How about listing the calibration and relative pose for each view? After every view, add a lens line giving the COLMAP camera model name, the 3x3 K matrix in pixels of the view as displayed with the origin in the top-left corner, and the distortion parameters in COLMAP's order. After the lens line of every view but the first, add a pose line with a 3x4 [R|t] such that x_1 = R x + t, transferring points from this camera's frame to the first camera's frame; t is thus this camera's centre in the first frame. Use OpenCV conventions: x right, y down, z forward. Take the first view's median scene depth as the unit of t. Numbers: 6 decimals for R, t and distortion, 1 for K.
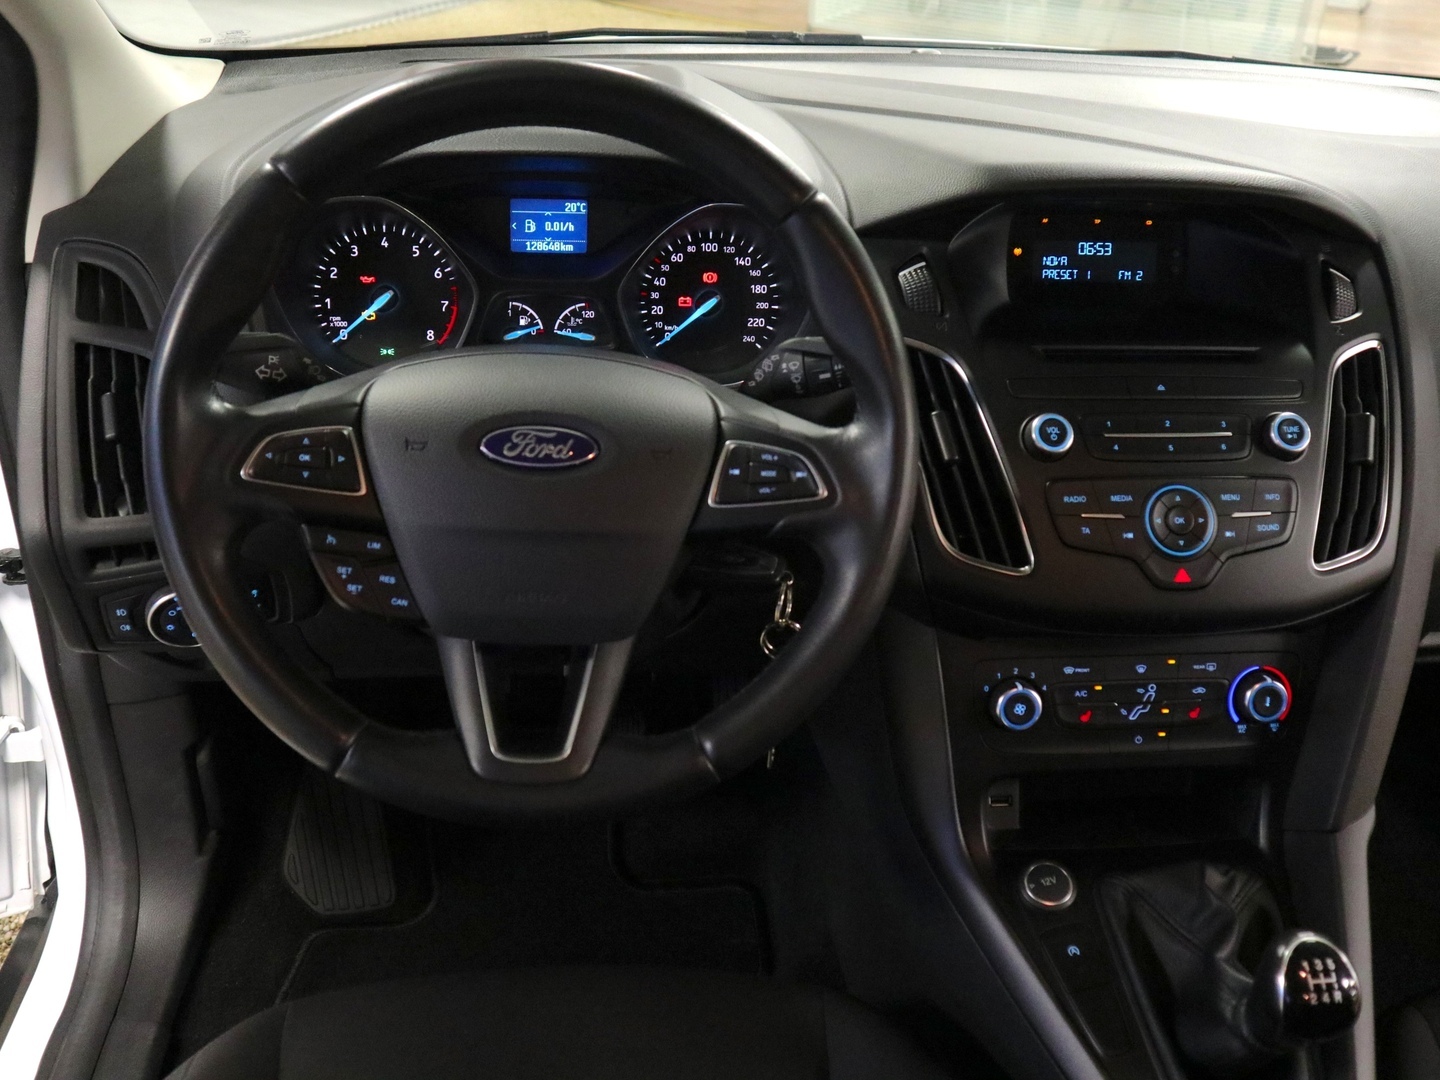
lens RADIAL K [[1259.6, 0, 721.7], [0, 1259.6, 534.5], [0, 0, 1]] dist [-0.067310, 0.002478]
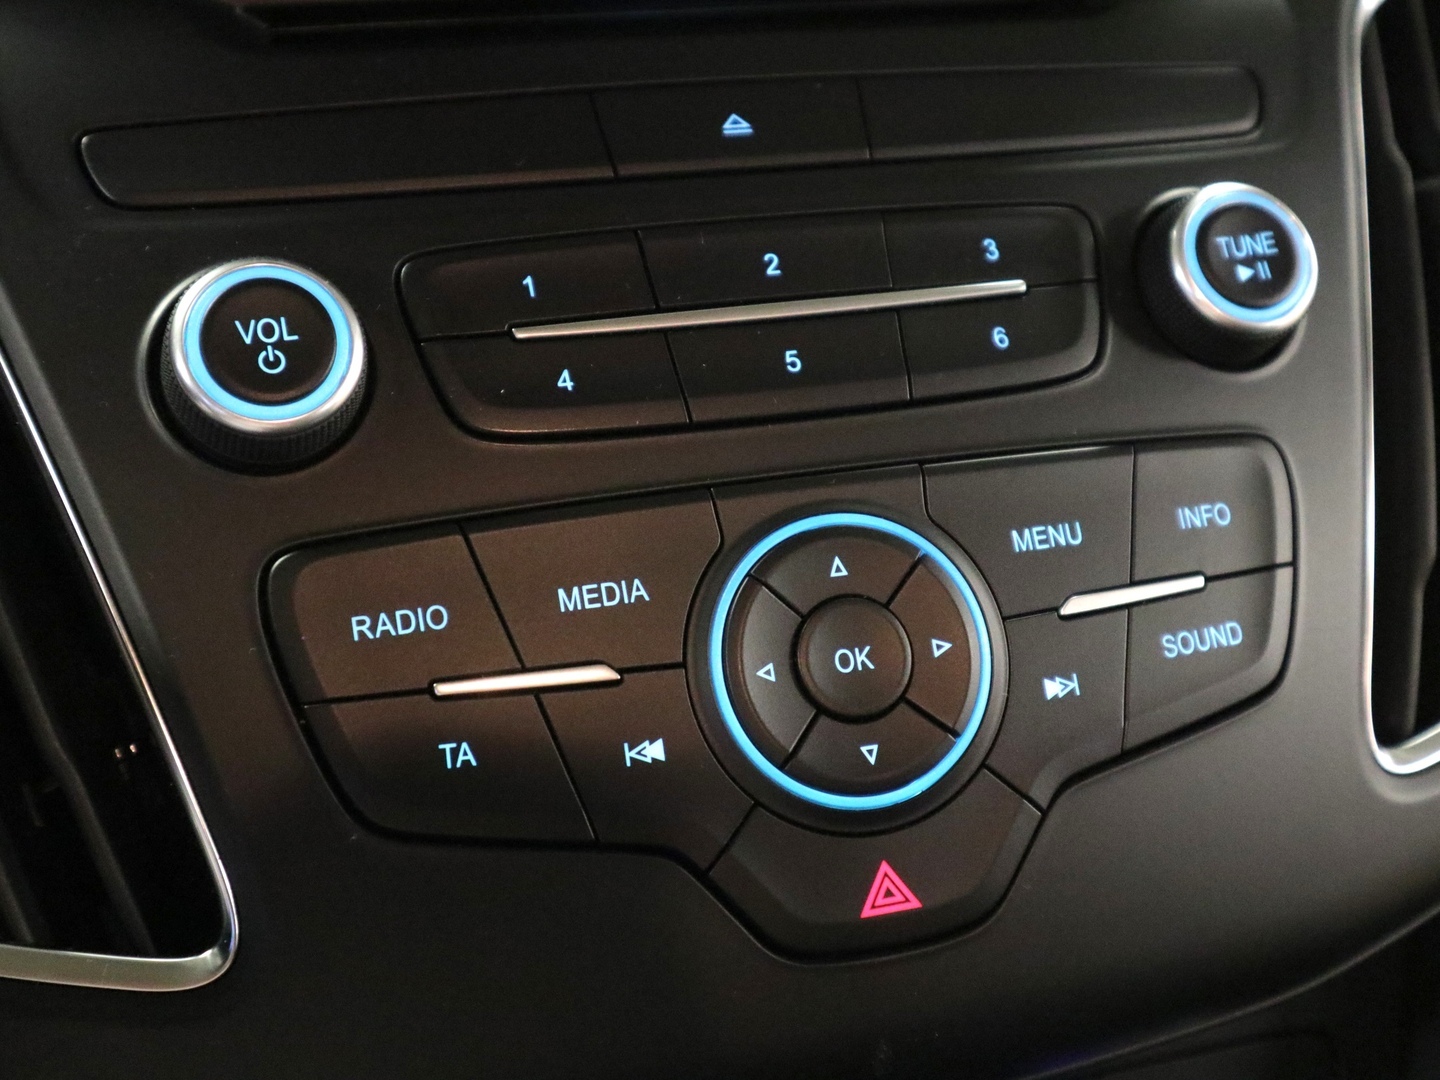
lens RADIAL K [[1811.9, 0, 719.1], [0, 1811.9, 542.4], [0, 0, 1]] dist [-0.026892, 0.000000]
pose [[0.972786, -0.106856, 0.205597, 0.270484], [0.107237, 0.994190, 0.009321, -0.039272], [-0.205398, 0.012981, 0.978592, 0.659962]]
